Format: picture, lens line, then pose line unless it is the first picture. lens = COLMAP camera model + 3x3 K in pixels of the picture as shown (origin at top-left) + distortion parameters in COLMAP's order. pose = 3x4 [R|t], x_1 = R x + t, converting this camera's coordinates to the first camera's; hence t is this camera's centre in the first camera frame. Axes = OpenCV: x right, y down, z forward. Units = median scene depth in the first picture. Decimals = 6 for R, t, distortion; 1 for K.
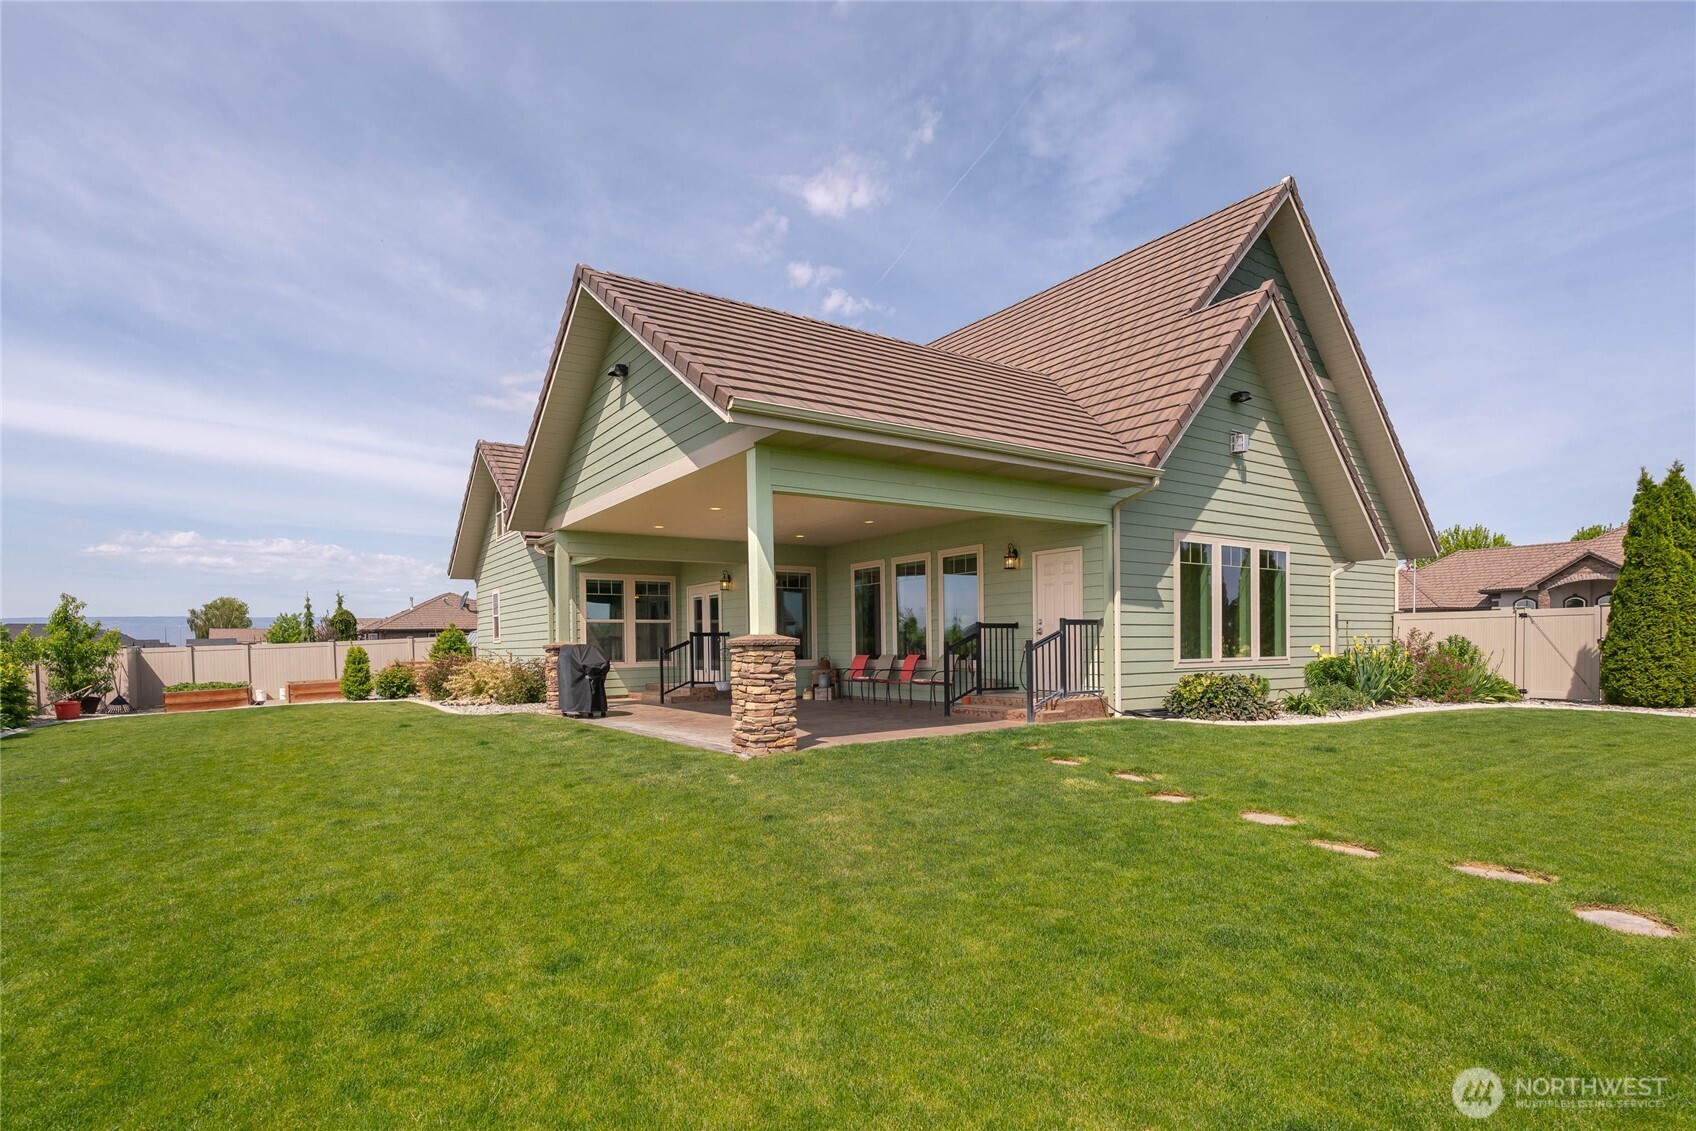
lens RADIAL K [[860.1, 0, 818.0], [0, 860.1, 658.6], [0, 0, 1]] dist [-0.010963, -0.000430]
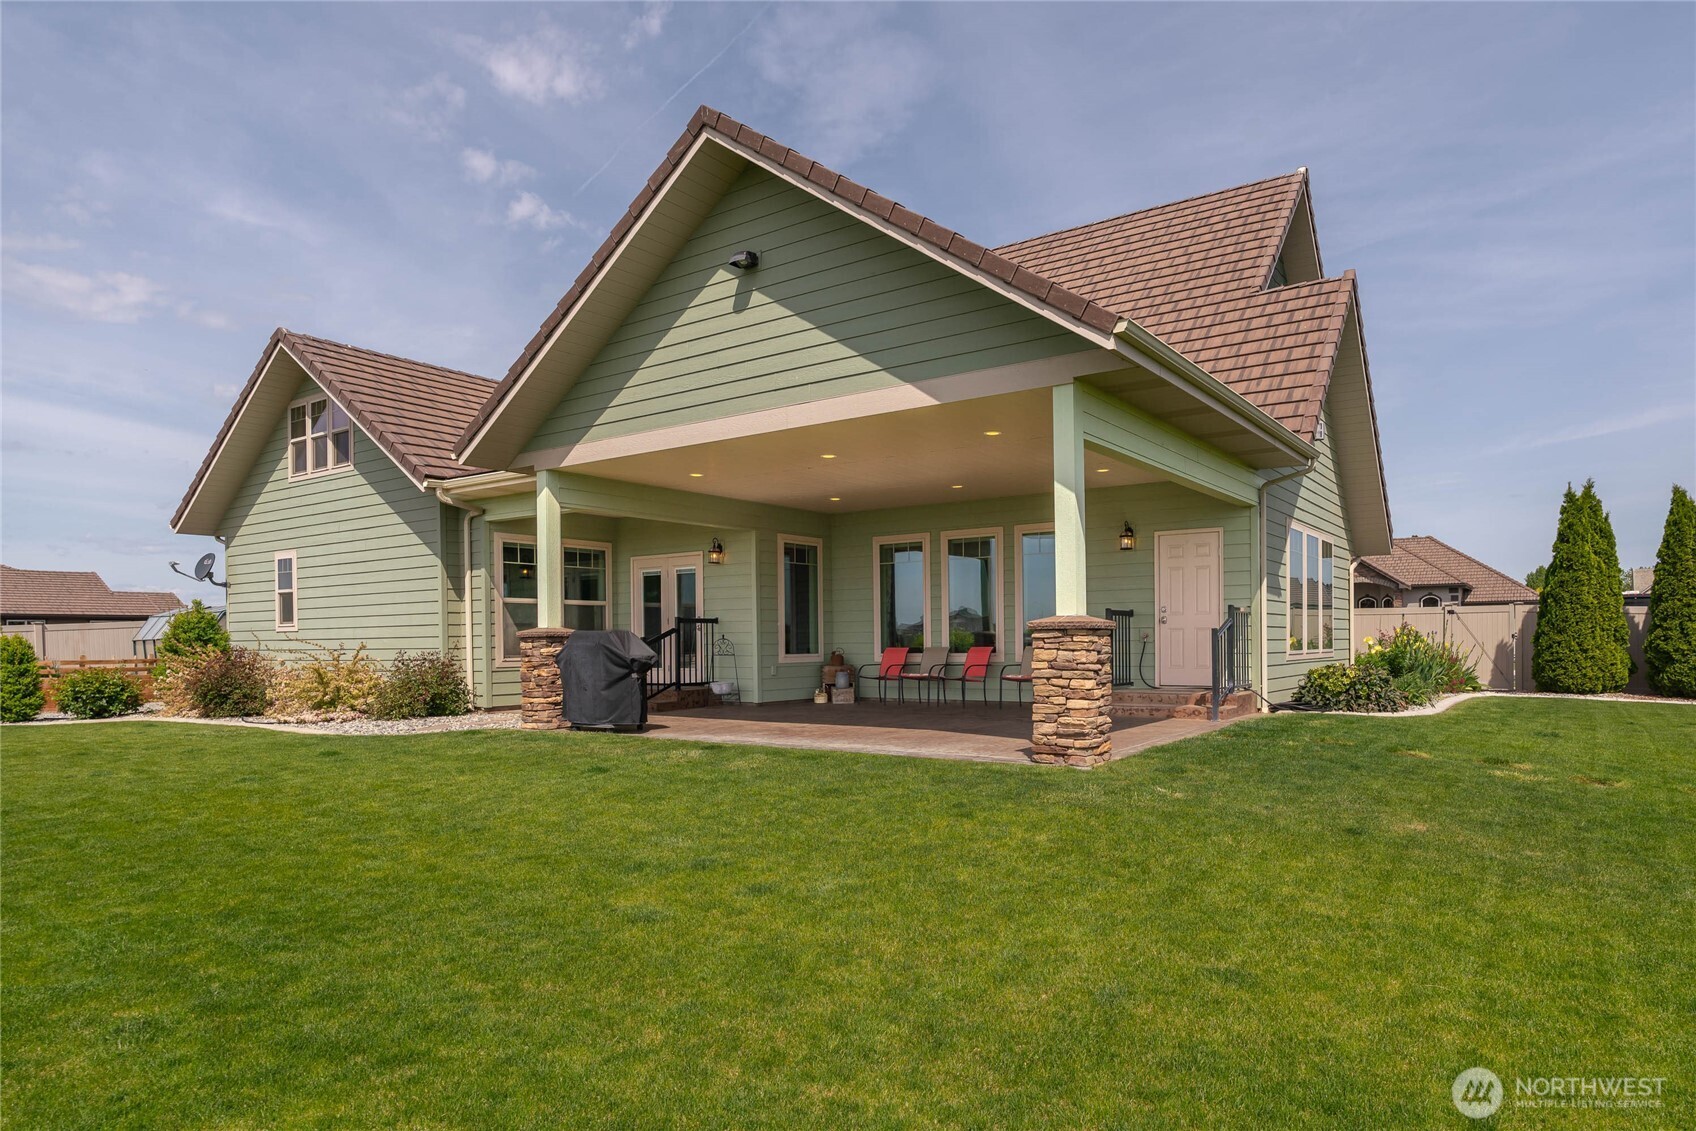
lens RADIAL K [[1006.1, 0, 917.8], [0, 1006.1, 657.5], [0, 0, 1]] dist [-0.002174, -0.005550]
pose [[0.917152, -0.002462, 0.398530, -0.296215], [0.003059, 0.999995, -0.000863, 0.005858], [-0.398526, 0.002011, 0.917155, 0.097996]]
